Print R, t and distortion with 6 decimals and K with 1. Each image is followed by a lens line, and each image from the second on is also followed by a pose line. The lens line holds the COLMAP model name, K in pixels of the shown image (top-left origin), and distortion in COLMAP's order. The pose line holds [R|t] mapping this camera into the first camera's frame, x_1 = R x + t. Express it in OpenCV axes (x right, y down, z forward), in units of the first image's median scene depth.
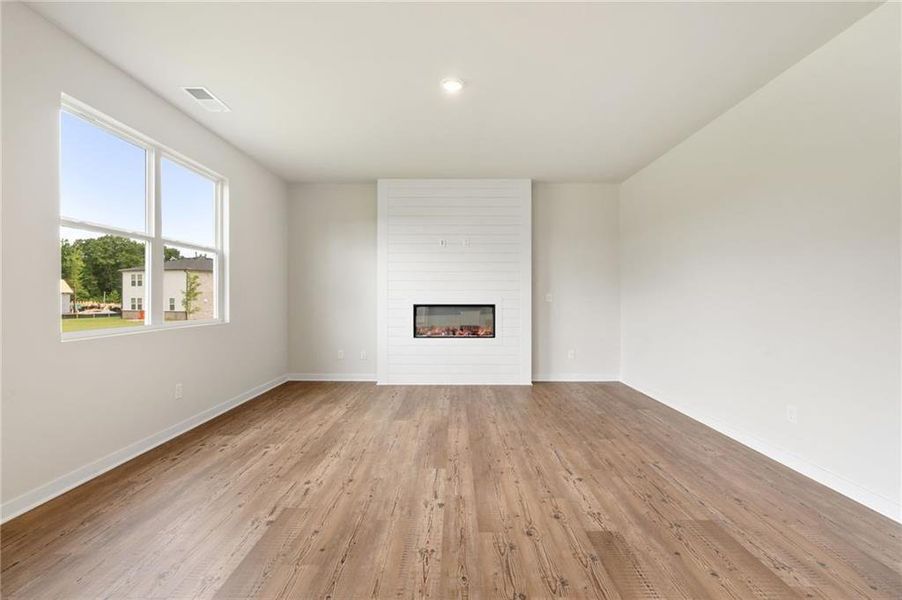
lens RADIAL K [[410.7, 0, 457.8], [0, 410.7, 298.1], [0, 0, 1]] dist [-0.000799, 0.000162]
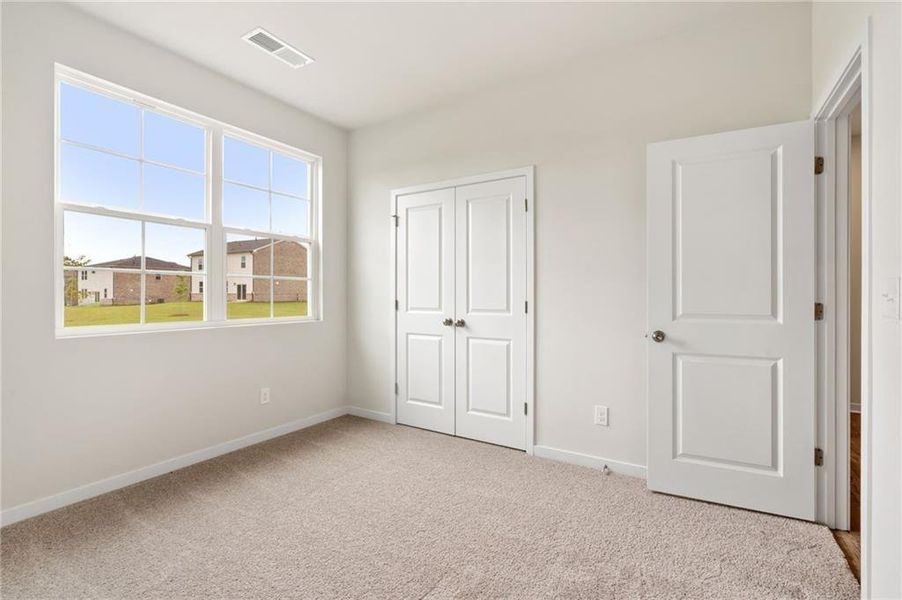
lens RADIAL K [[410.7, 0, 457.8], [0, 410.7, 298.1], [0, 0, 1]] dist [-0.000799, 0.000162]
pose [[0.848858, -0.005267, -0.528595, 0.187040], [0.004110, 0.999986, -0.003364, 0.015610], [0.528606, 0.000683, 0.848867, 0.516375]]
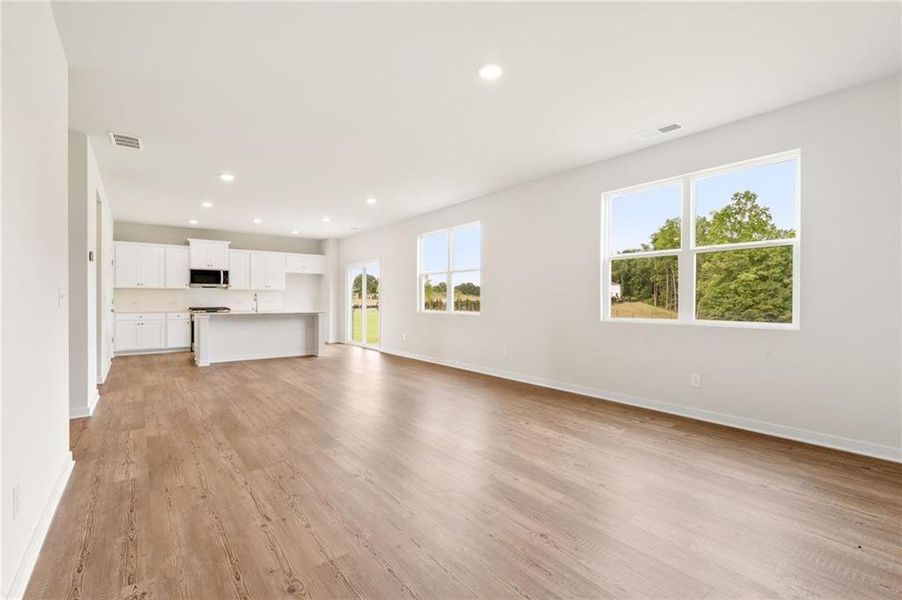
lens RADIAL K [[408.6, 0, 447.3], [0, 408.6, 302.8], [0, 0, 1]] dist [0.000072, 0.000034]
pose [[-0.802512, 0.003717, -0.596625, 0.574021], [-0.003625, 0.999932, 0.011106, 0.000007], [0.596625, 0.011075, -0.802443, 1.551307]]
